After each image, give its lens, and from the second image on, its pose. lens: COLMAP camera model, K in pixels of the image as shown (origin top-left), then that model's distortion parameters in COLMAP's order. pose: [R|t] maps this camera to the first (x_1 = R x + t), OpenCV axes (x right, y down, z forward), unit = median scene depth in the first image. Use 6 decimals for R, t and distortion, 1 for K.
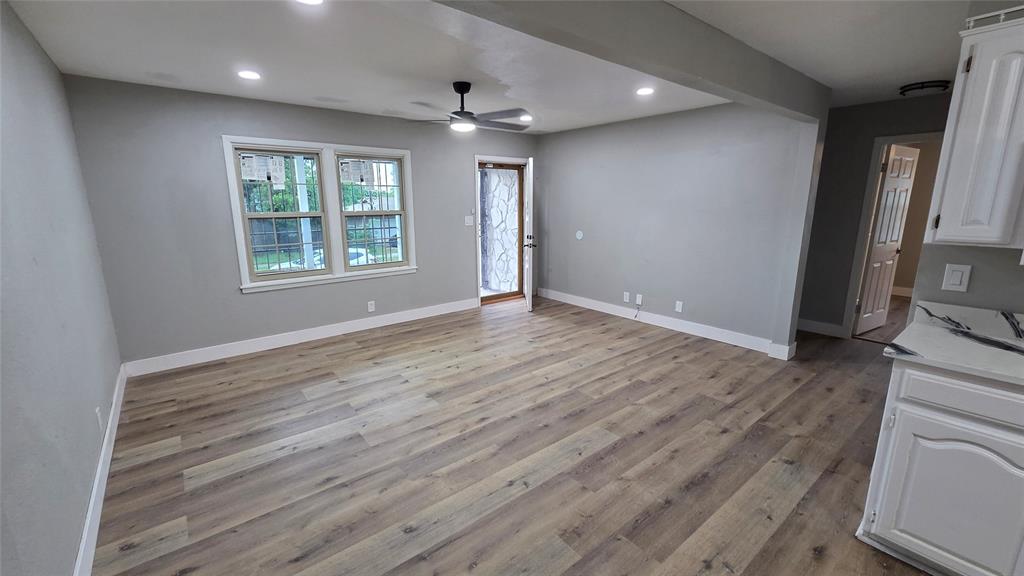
lens RADIAL K [[417.6, 0, 514.8], [0, 417.6, 289.4], [0, 0, 1]] dist [0.003525, 0.000301]
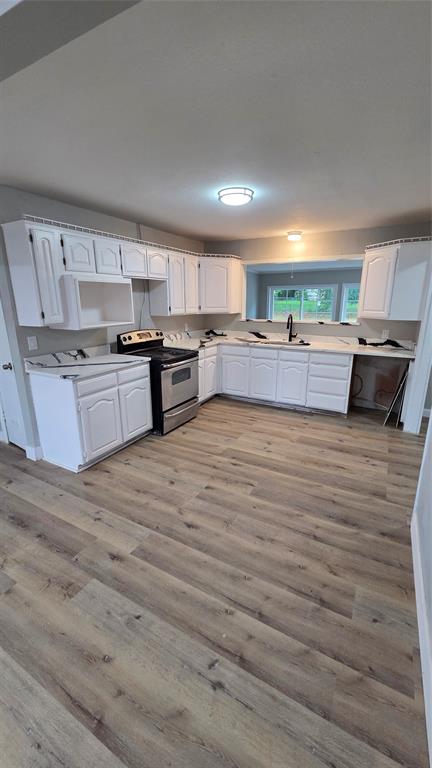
lens RADIAL K [[314.7, 0, 216.0], [0, 314.7, 384.0], [0, 0, 1]] dist [0.007290, 0.000361]
pose [[-0.373015, -0.238240, 0.896717, -0.374510], [0.197905, 0.923800, 0.327760, -0.092288], [-0.906473, 0.299724, -0.297443, 0.388258]]
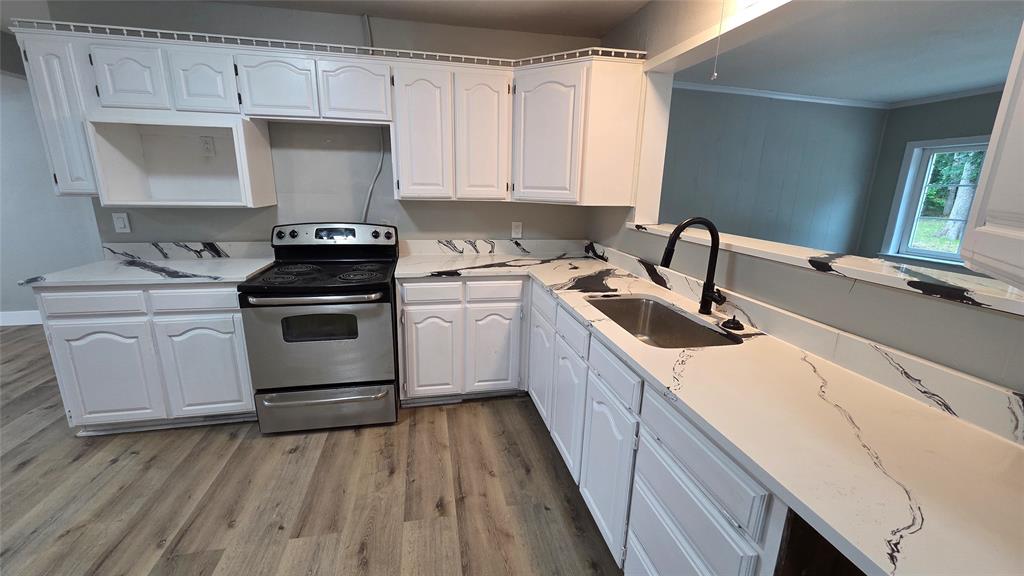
lens RADIAL K [[416.8, 0, 510.1], [0, 416.8, 288.0], [0, 0, 1]] dist [0.003467, 0.000484]
pose [[0.460125, -0.204394, 0.864007, 0.227212], [0.164903, 0.975882, 0.143041, 0.105432], [-0.872406, 0.076660, 0.482733, -0.405713]]
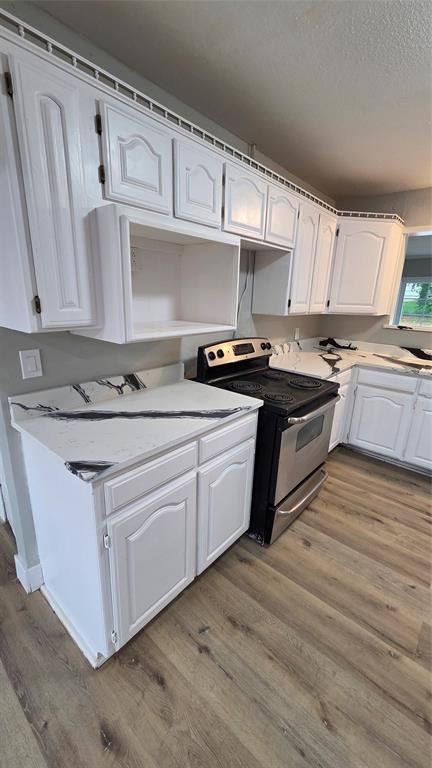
lens RADIAL K [[313.2, 0, 214.5], [0, 313.2, 383.9], [0, 0, 1]] dist [0.003525, 0.000301]
pose [[-0.176269, -0.273155, 0.945683, 0.164565], [0.176492, 0.936386, 0.303367, -0.069344], [-0.968390, 0.220379, -0.116846, 0.378792]]
